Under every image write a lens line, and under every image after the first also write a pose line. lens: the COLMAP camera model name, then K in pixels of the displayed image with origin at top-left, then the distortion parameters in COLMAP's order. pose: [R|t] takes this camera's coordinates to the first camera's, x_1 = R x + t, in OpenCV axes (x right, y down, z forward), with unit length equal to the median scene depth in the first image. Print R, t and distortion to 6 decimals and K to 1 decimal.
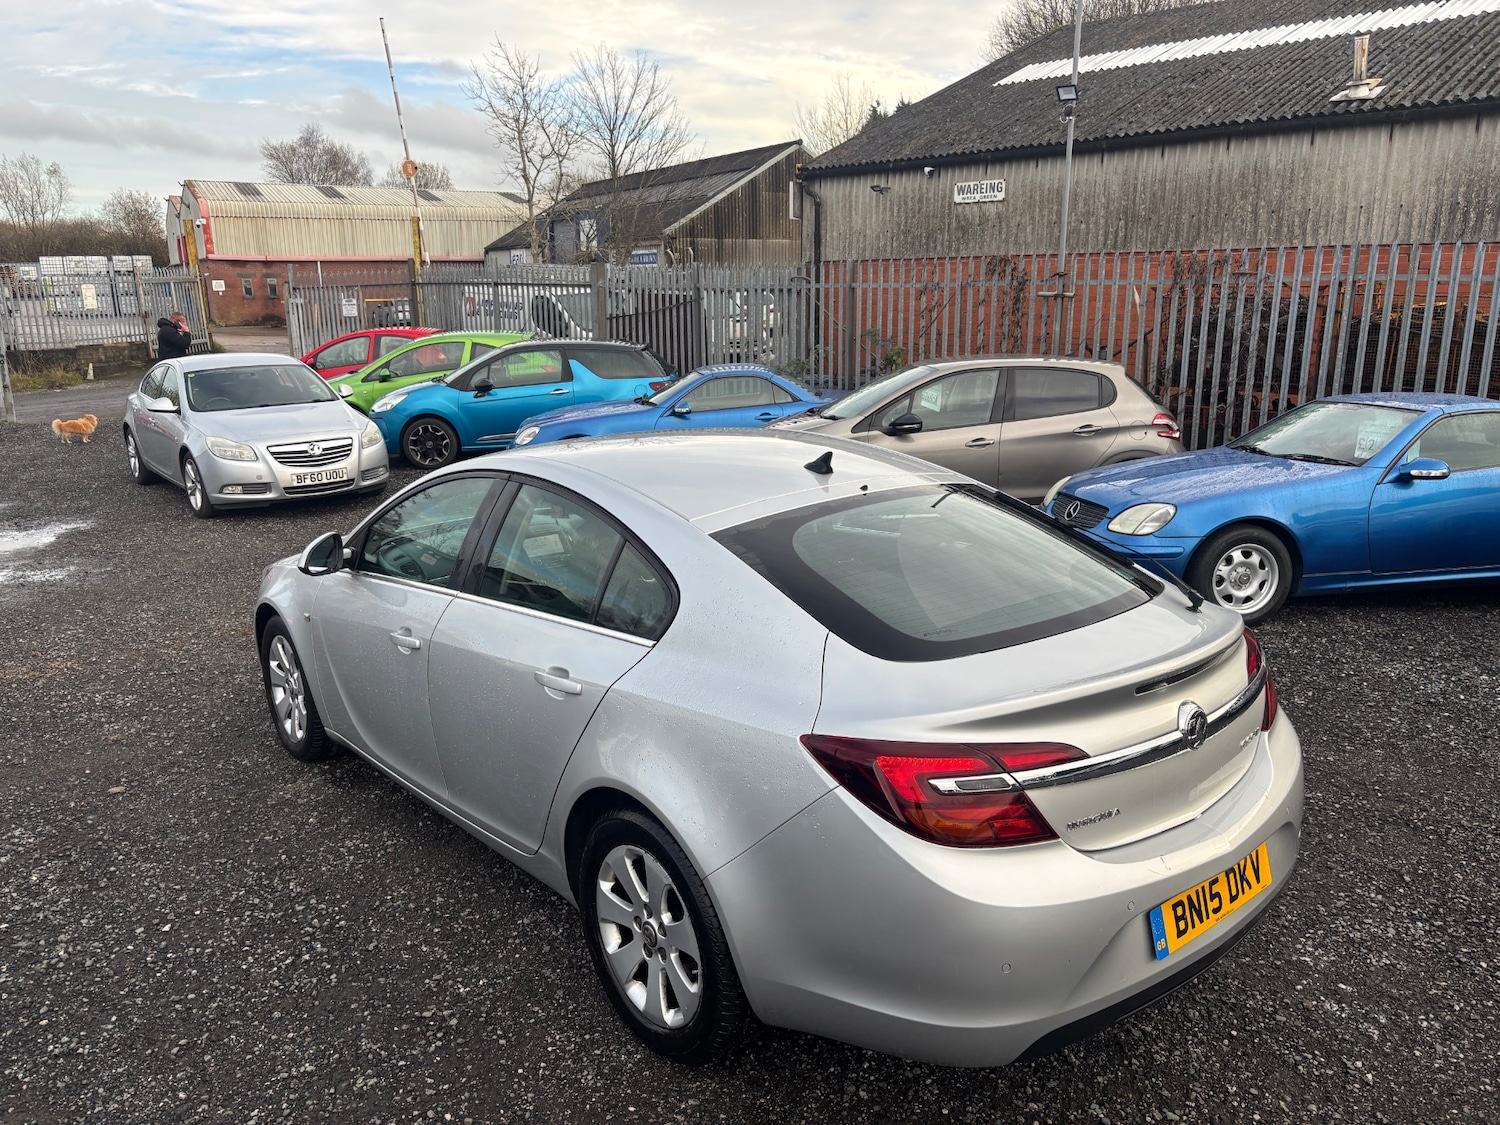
lens RADIAL K [[1152.5, 0, 750.0], [0, 1152.5, 562.5], [0, 0, 1]] dist [0.044808, -0.042958]
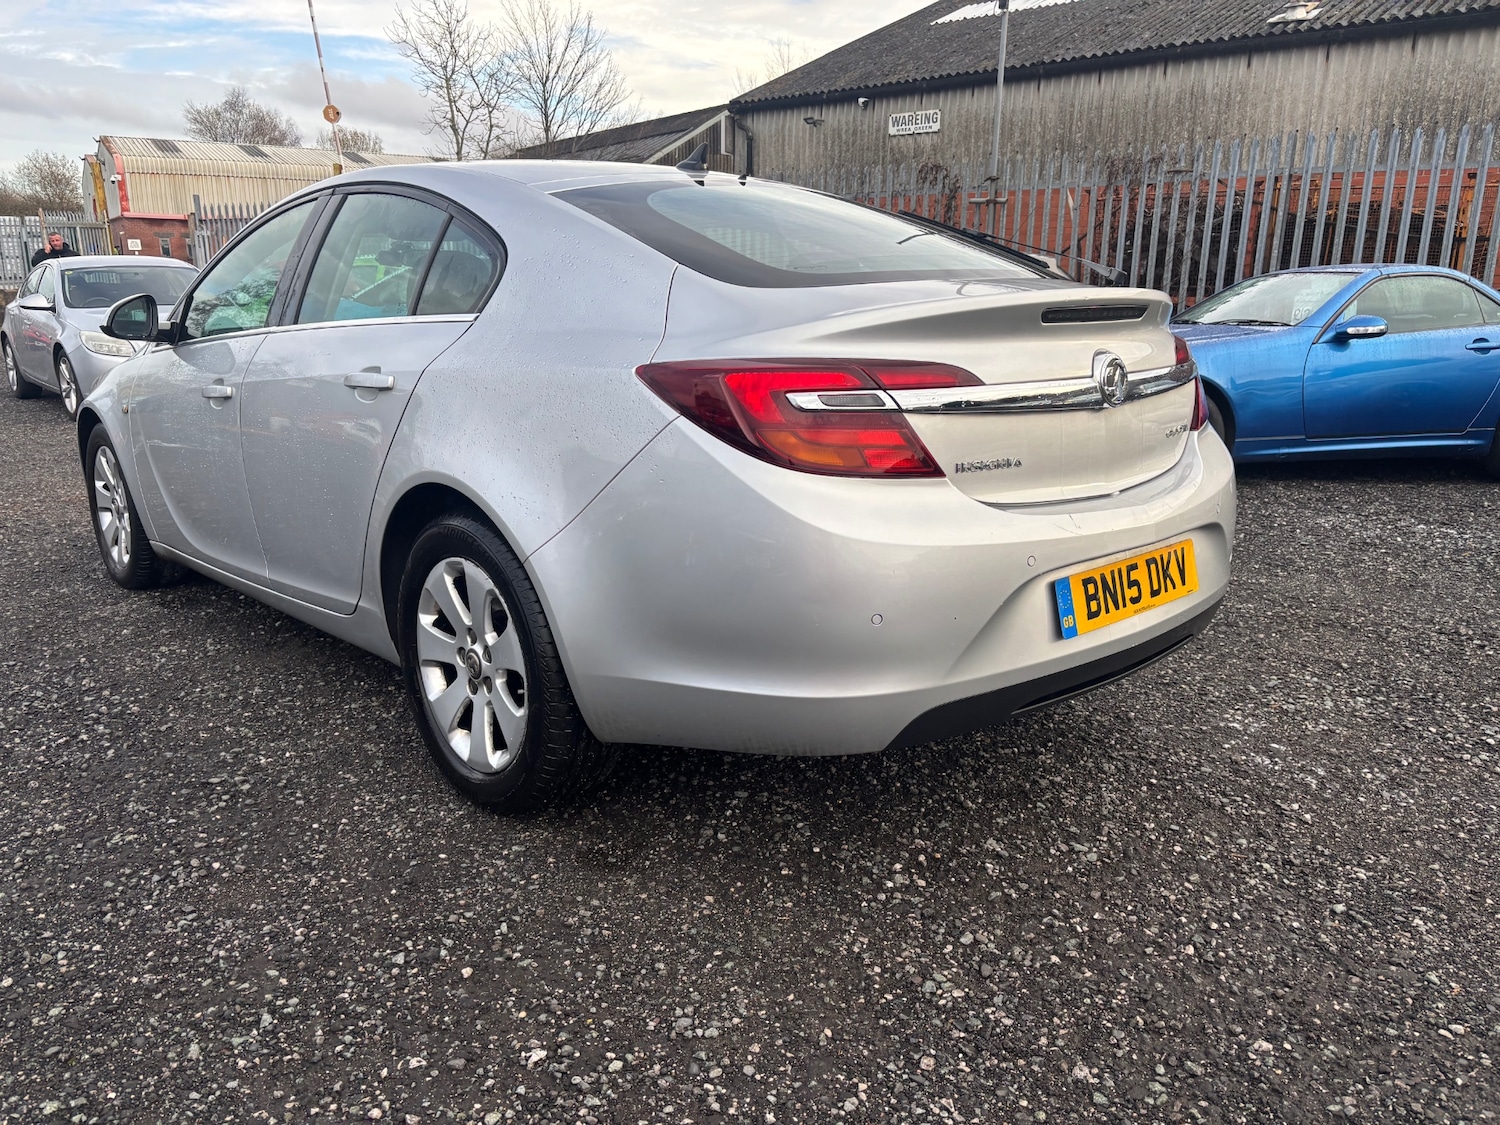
lens RADIAL K [[1151.6, 0, 748.2], [0, 1151.6, 573.5], [0, 0, 1]] dist [0.042695, -0.038848]
pose [[0.998788, 0.005267, 0.048935, 0.017357], [-0.006096, 0.999840, 0.016800, 0.058718], [-0.048838, -0.017078, 0.998661, 0.038069]]
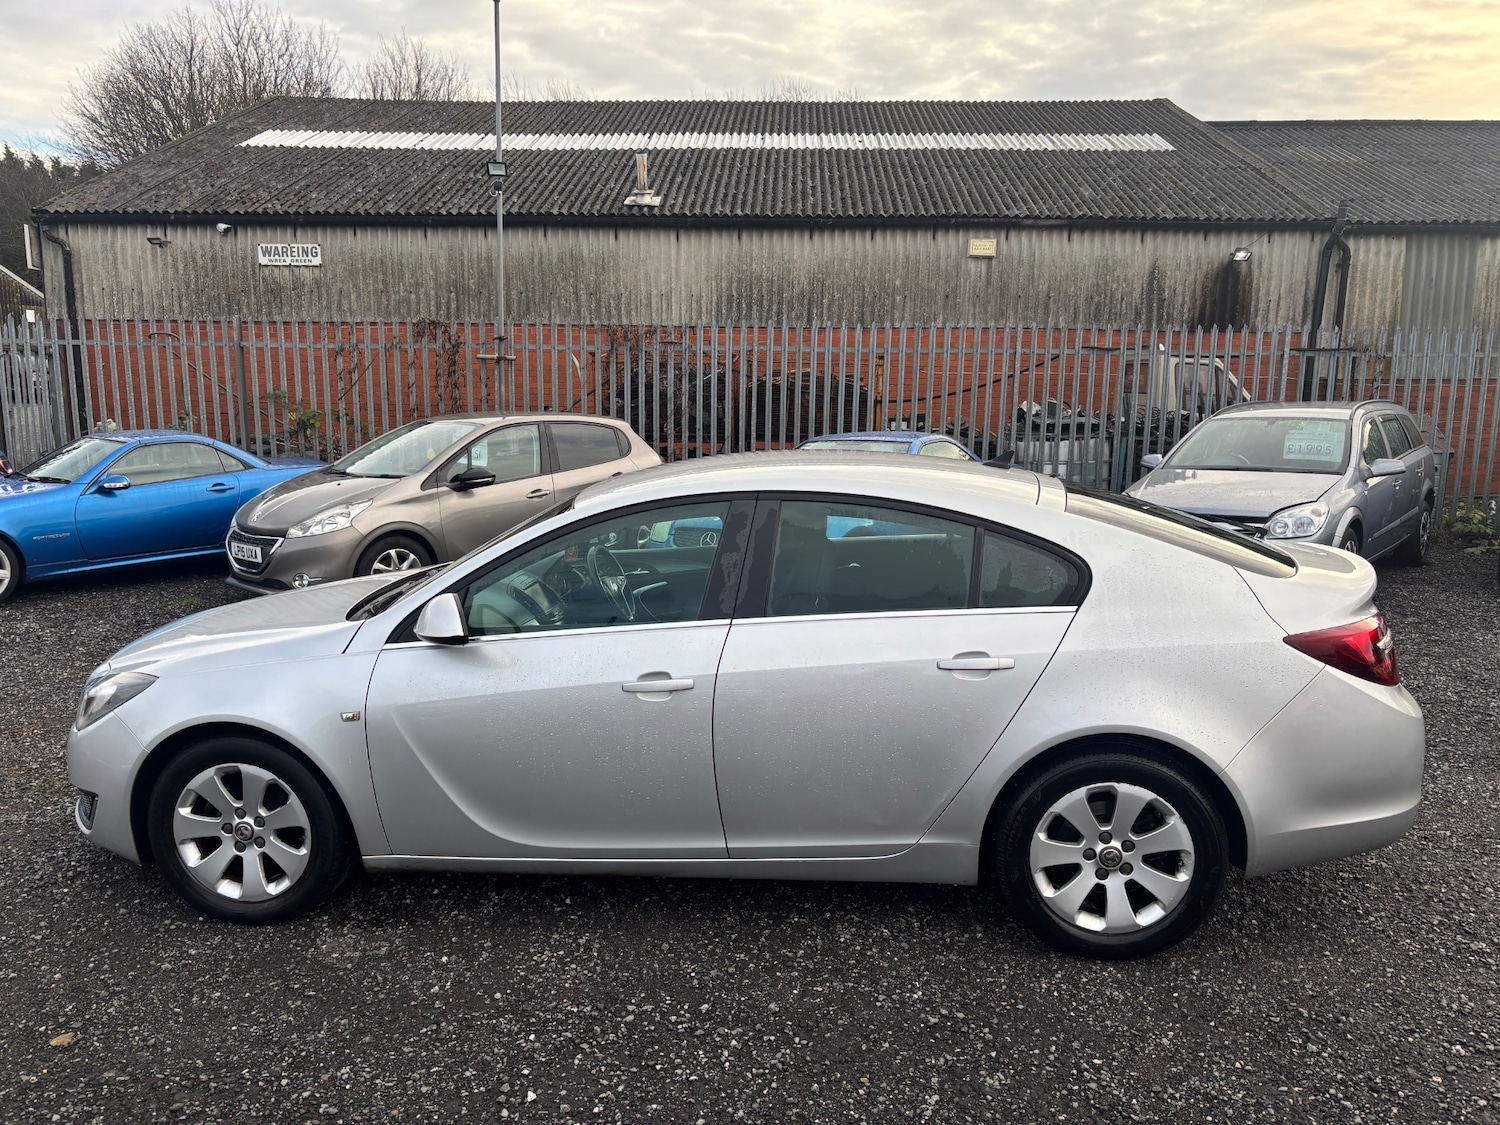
lens RADIAL K [[1149.0, 0, 749.5], [0, 1149.0, 587.0], [0, 0, 1]] dist [0.036415, -0.036401]
pose [[0.731048, -0.114148, 0.672710, -0.268273], [0.146148, 0.989221, 0.009033, -0.002244], [-0.666490, 0.091712, 0.739851, 0.088960]]
